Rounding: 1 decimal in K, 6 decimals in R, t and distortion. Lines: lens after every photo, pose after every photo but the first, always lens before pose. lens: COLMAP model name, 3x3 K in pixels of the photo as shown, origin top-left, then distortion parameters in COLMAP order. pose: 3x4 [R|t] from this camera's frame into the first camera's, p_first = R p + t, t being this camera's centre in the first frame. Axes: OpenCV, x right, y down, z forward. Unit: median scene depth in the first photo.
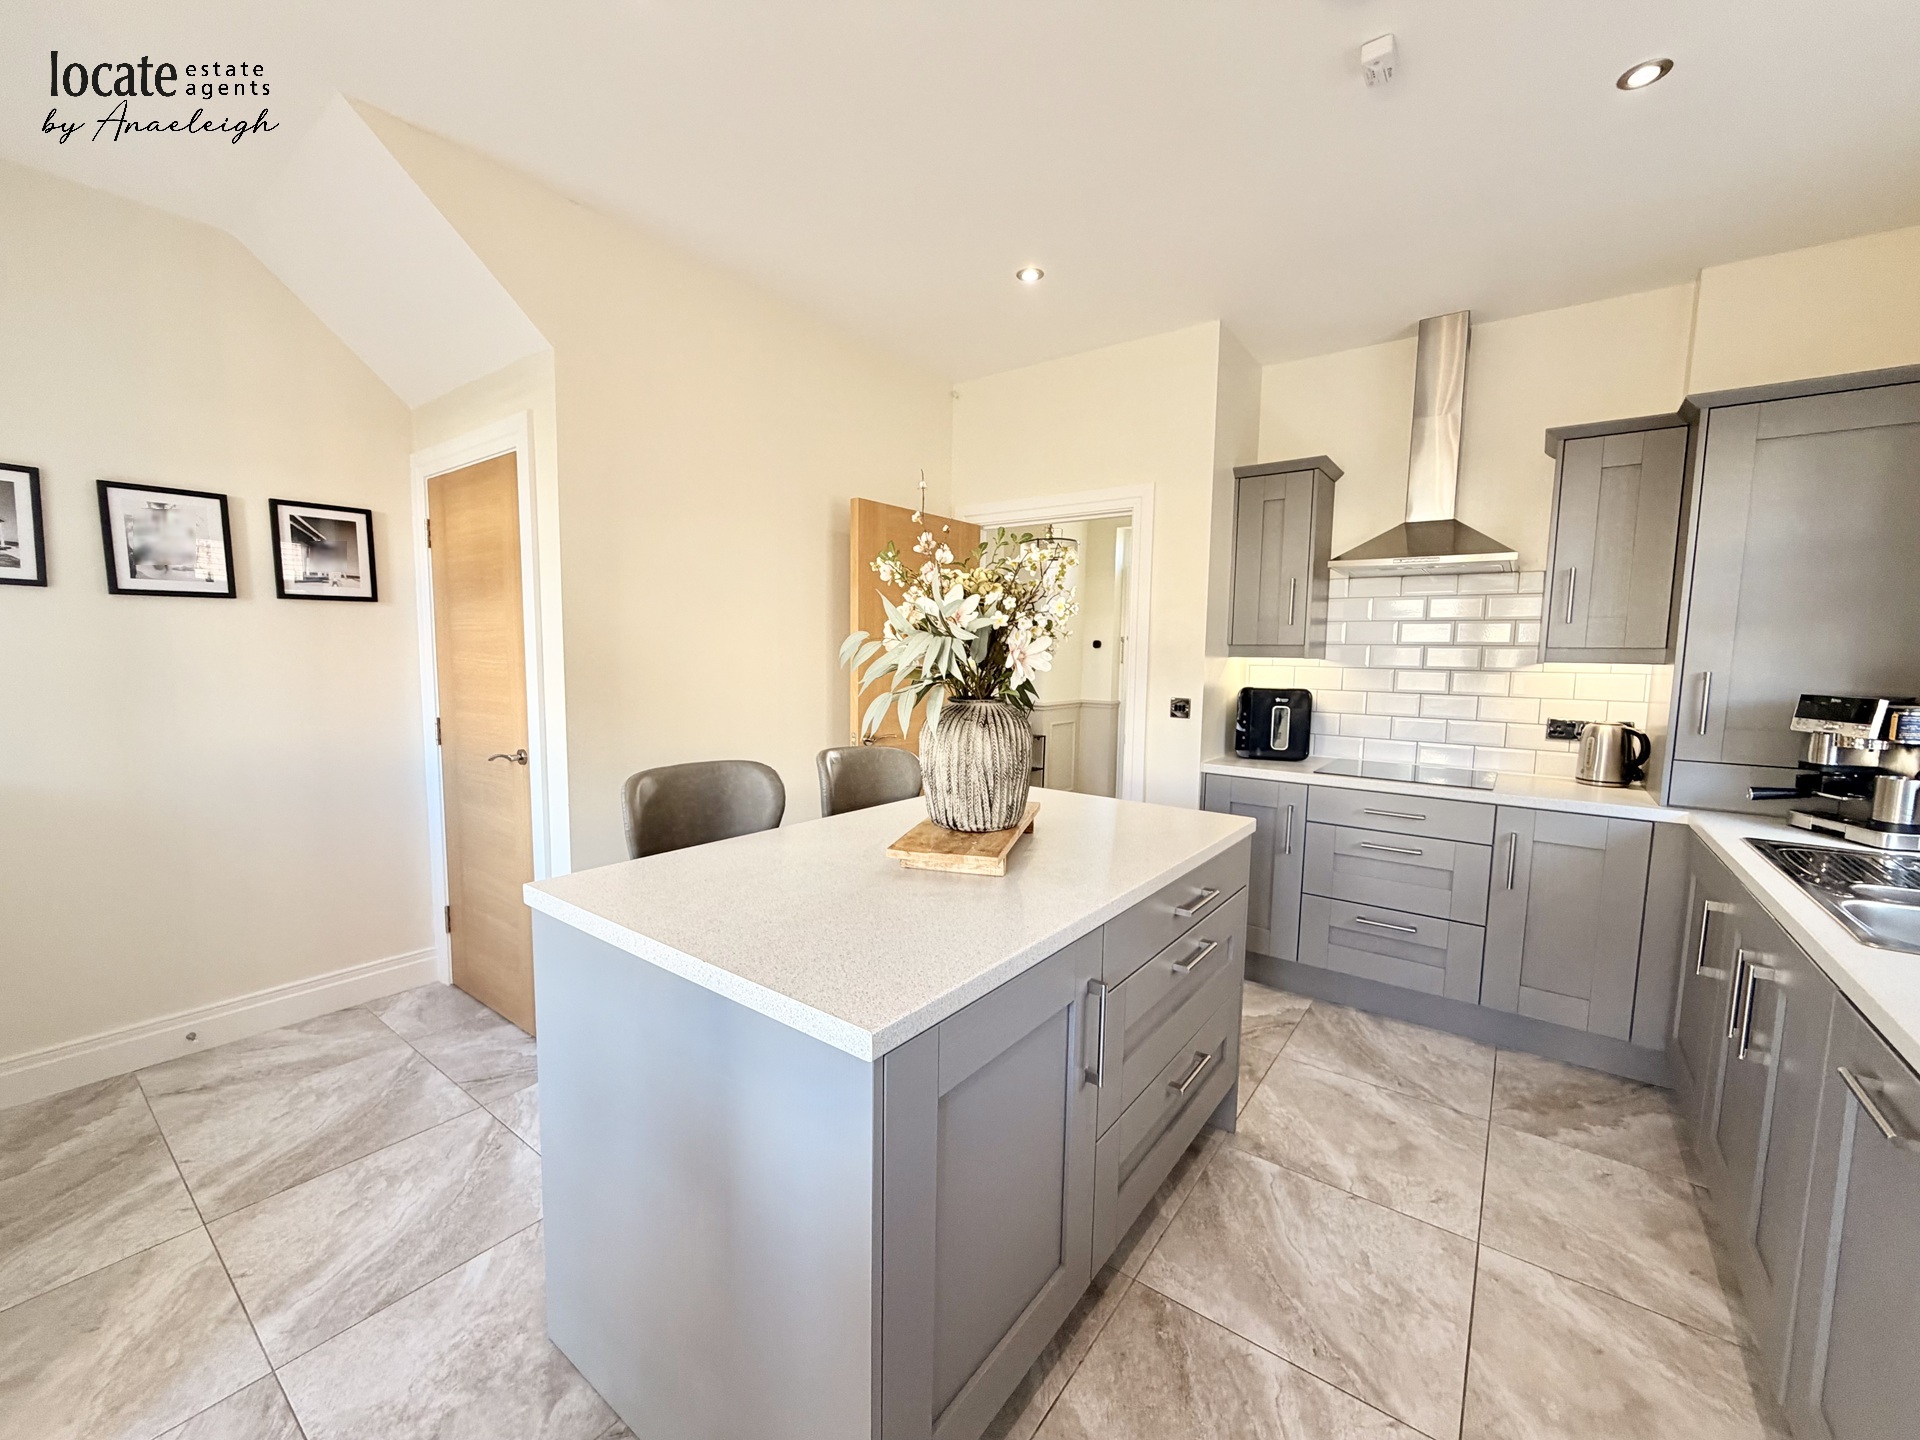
lens RADIAL K [[763.8, 0, 954.1], [0, 763.8, 724.6], [0, 0, 1]] dist [-0.001580, -0.000282]
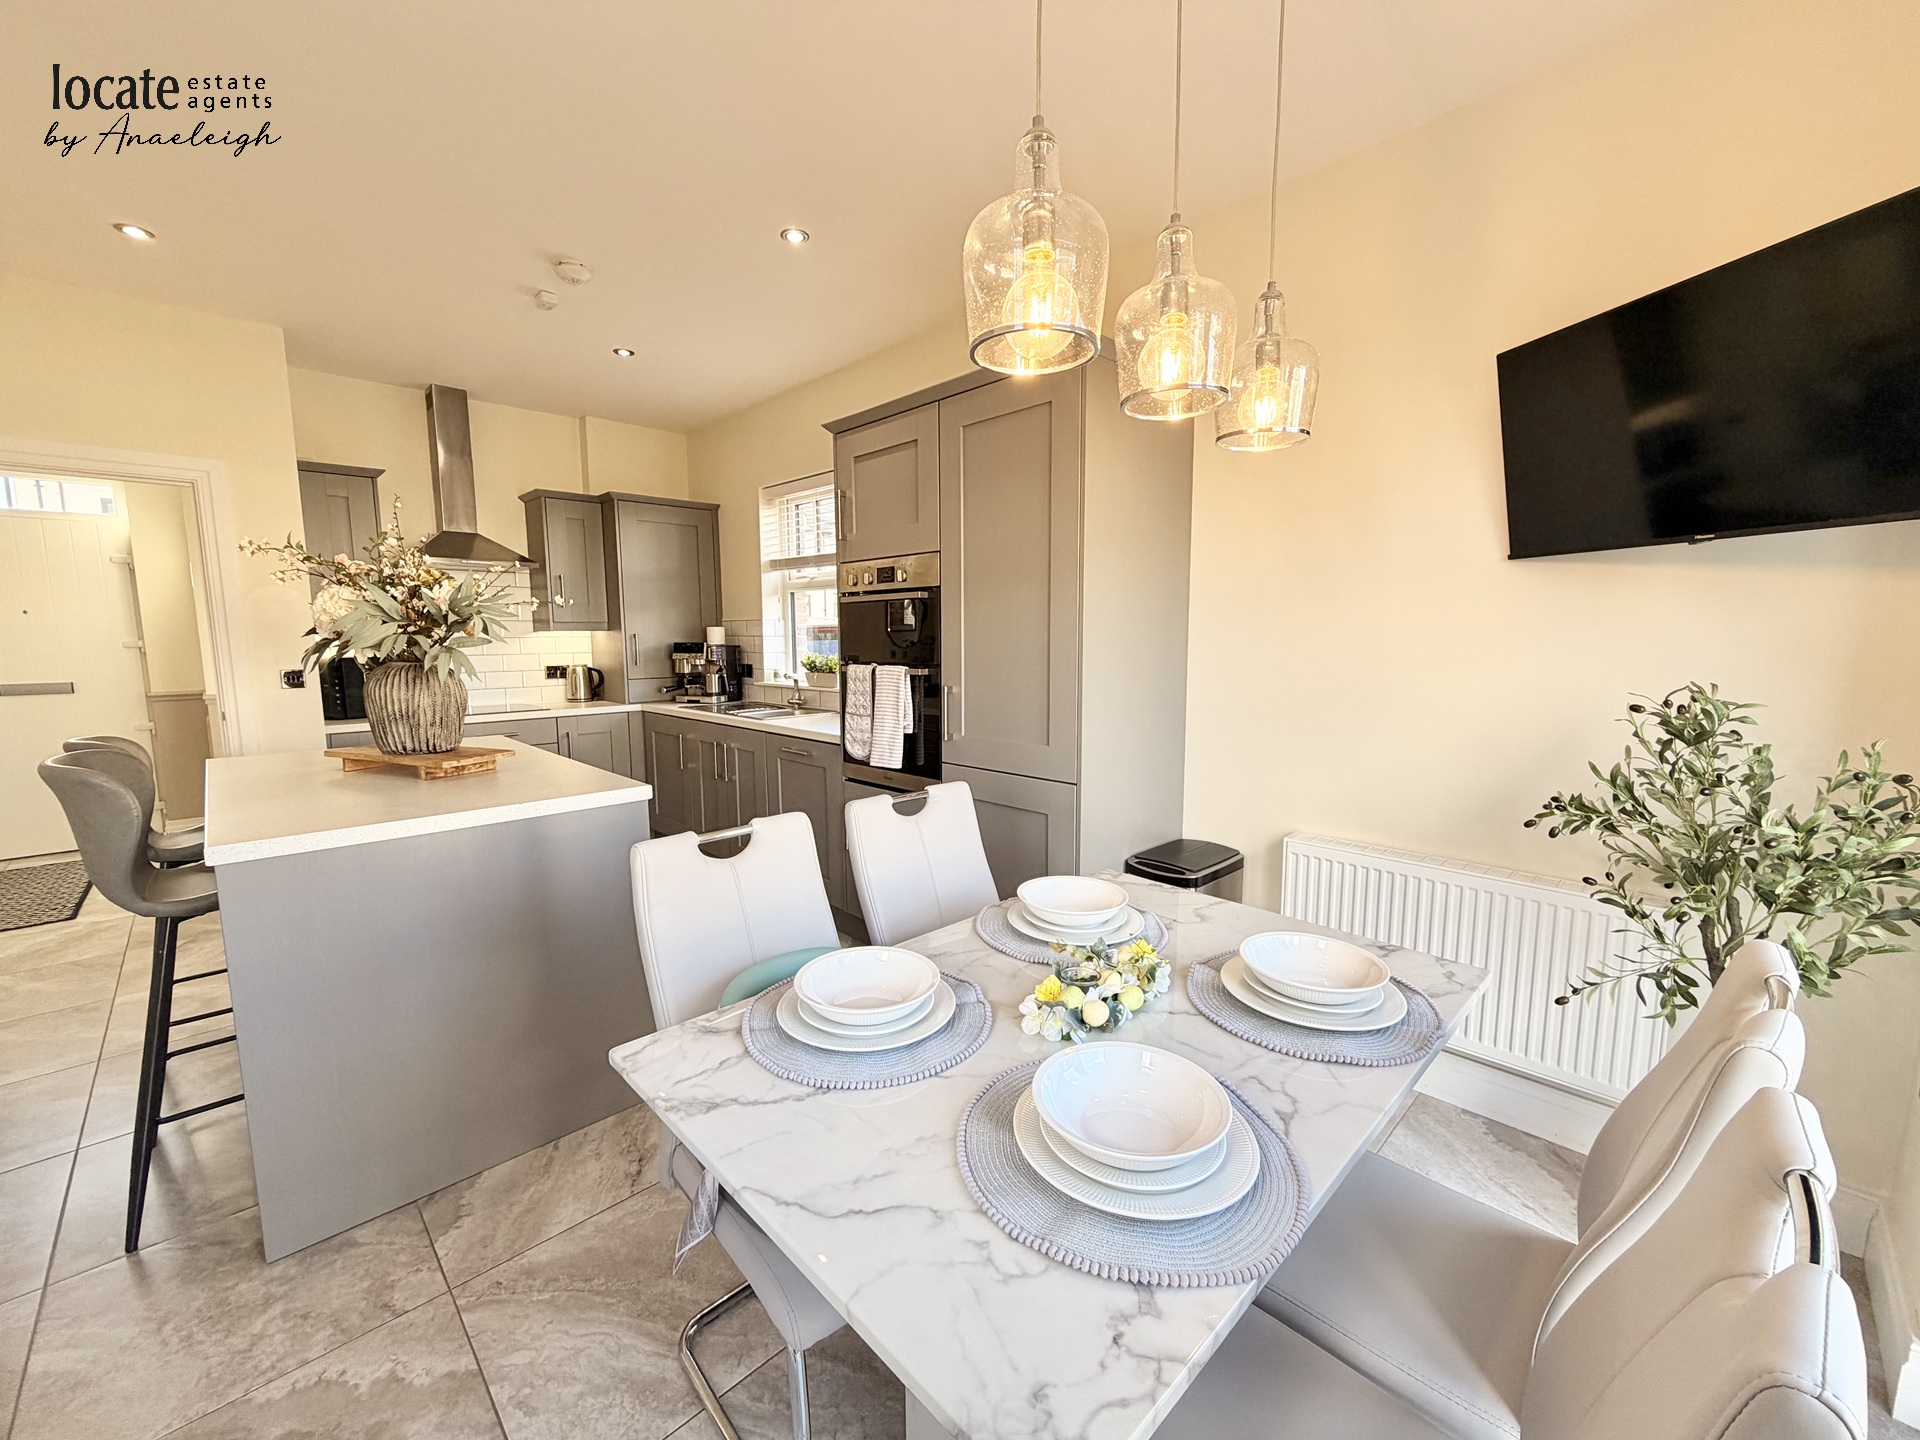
lens RADIAL K [[763.8, 0, 954.1], [0, 763.8, 724.6], [0, 0, 1]] dist [-0.001580, -0.000282]
pose [[0.146525, -0.133251, 0.980191, -0.900498], [0.102359, 0.987609, 0.118958, 0.013970], [-0.983897, 0.082901, 0.158349, -0.121267]]
